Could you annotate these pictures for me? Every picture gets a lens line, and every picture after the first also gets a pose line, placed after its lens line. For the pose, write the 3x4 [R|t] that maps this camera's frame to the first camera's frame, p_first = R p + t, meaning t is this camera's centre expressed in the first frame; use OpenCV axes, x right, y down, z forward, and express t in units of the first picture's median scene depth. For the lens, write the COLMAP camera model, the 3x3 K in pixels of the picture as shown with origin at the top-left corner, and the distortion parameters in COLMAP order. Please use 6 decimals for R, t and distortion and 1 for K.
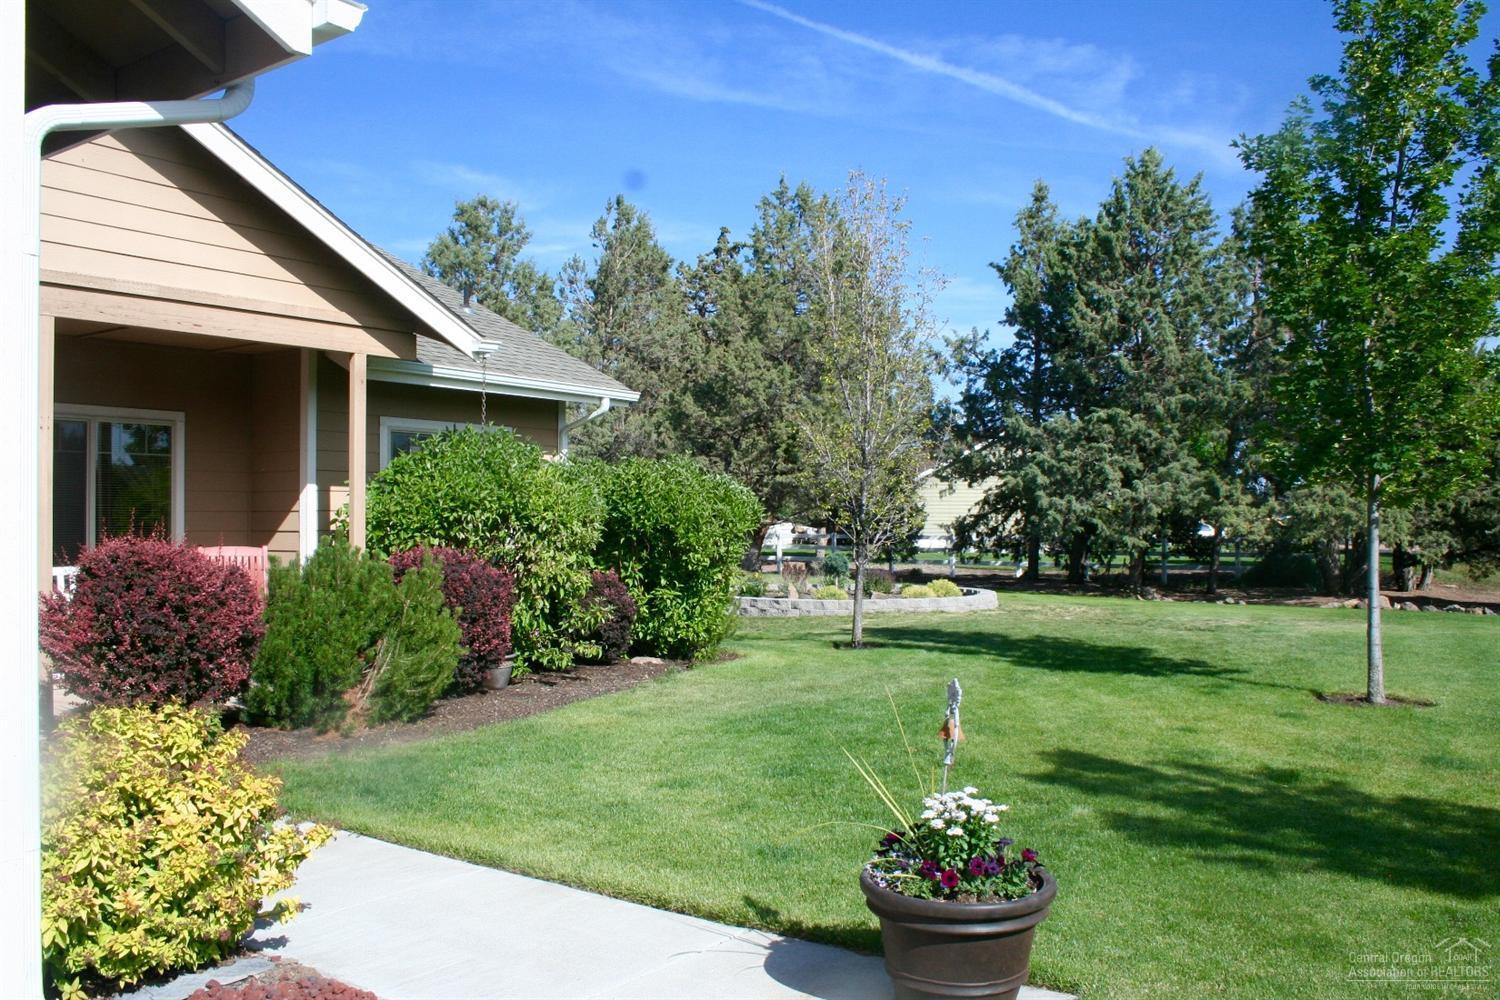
lens RADIAL K [[1299.1, 0, 750.0], [0, 1299.1, 500.0], [0, 0, 1]] dist [-0.054713, 0.007159]
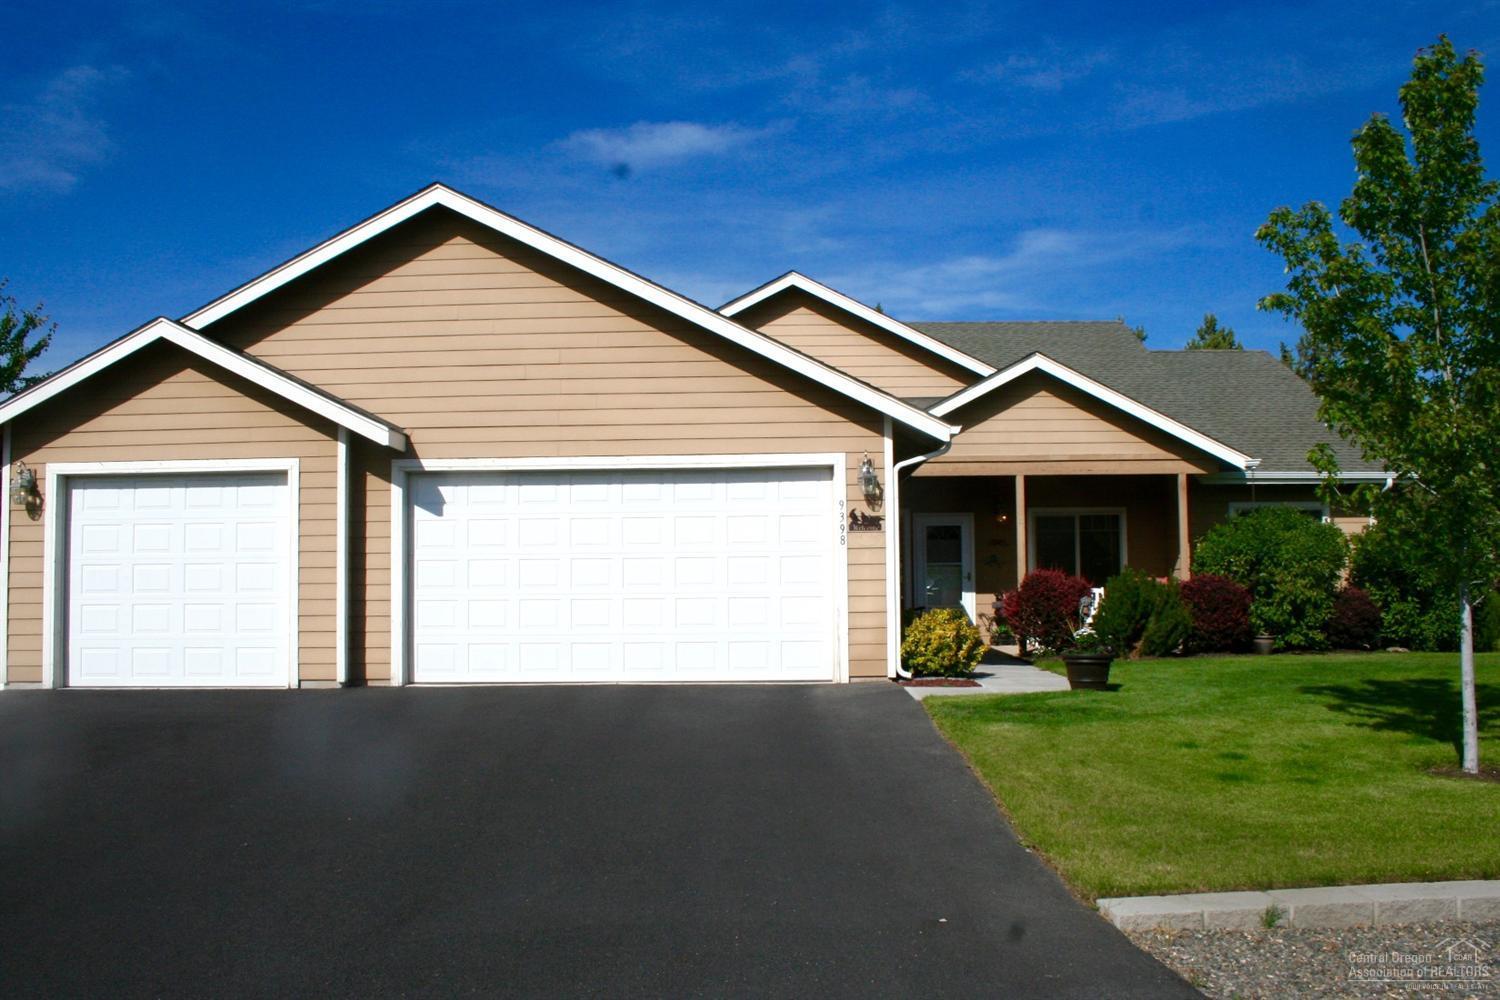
lens RADIAL K [[1297.8, 0, 750.0], [0, 1297.8, 500.0], [0, 0, 1]] dist [-0.216114, 0.230421]
pose [[0.590330, -0.057561, -0.805107, 0.809358], [0.020497, 0.998201, -0.056337, 0.017088], [0.806902, 0.016755, 0.590448, -0.603530]]
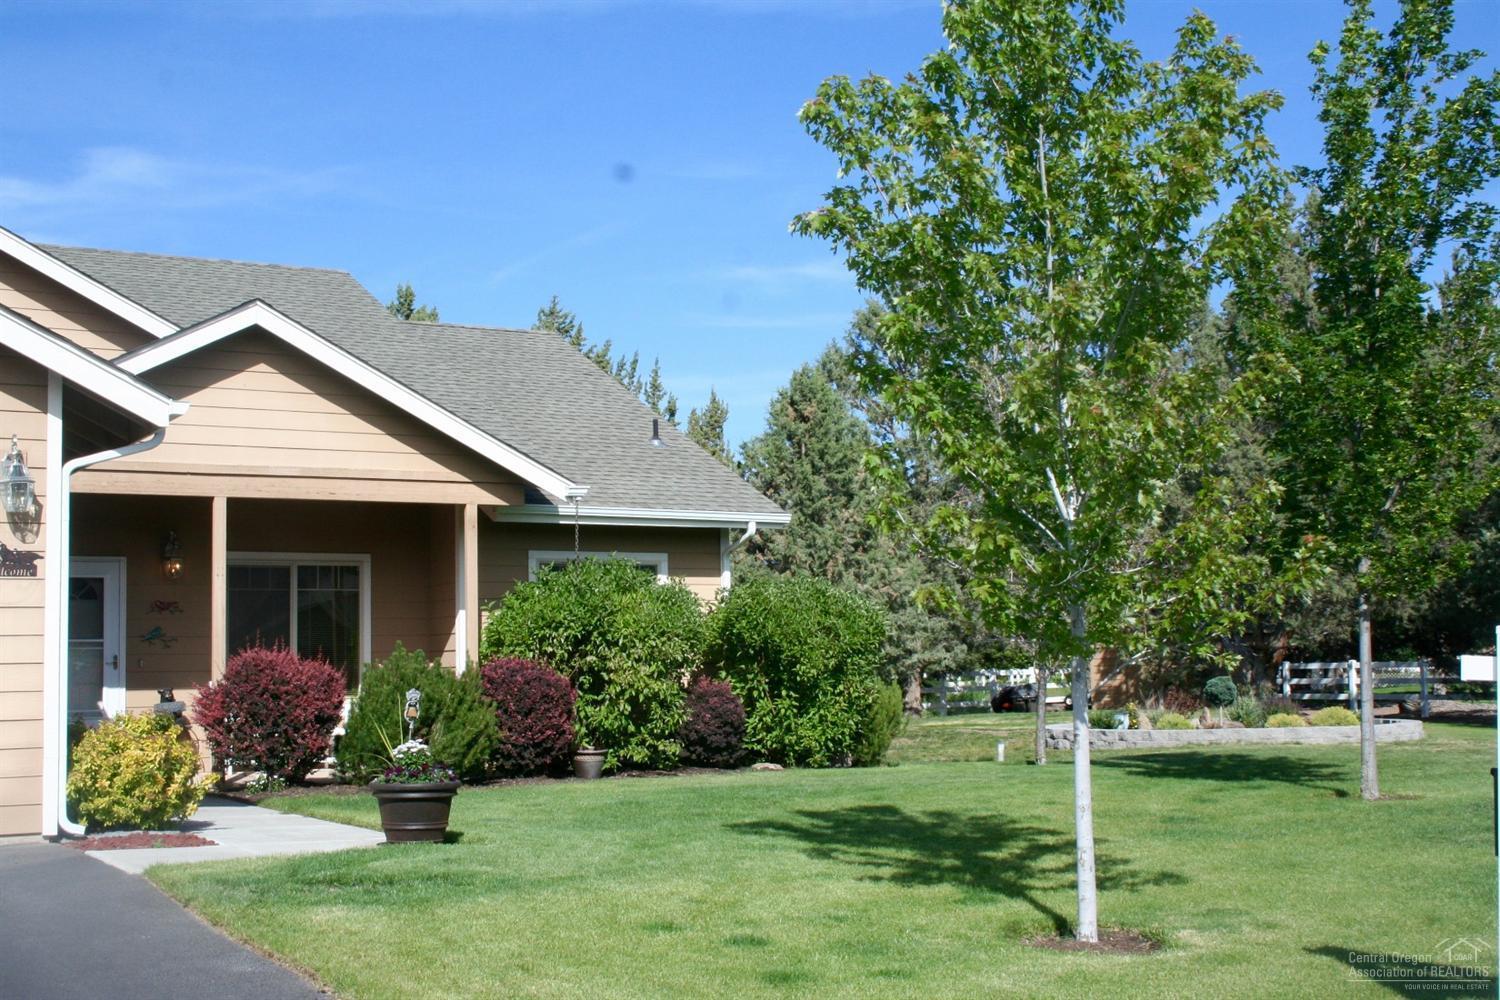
lens RADIAL K [[1906.0, 0, 788.4], [0, 1906.0, 494.8], [0, 0, 1]] dist [-0.050450, 0.005094]
pose [[0.931909, -0.049473, -0.359302, 0.630306], [0.024039, 0.996900, -0.074916, 0.021921], [0.361895, 0.061177, 0.930209, -0.584628]]
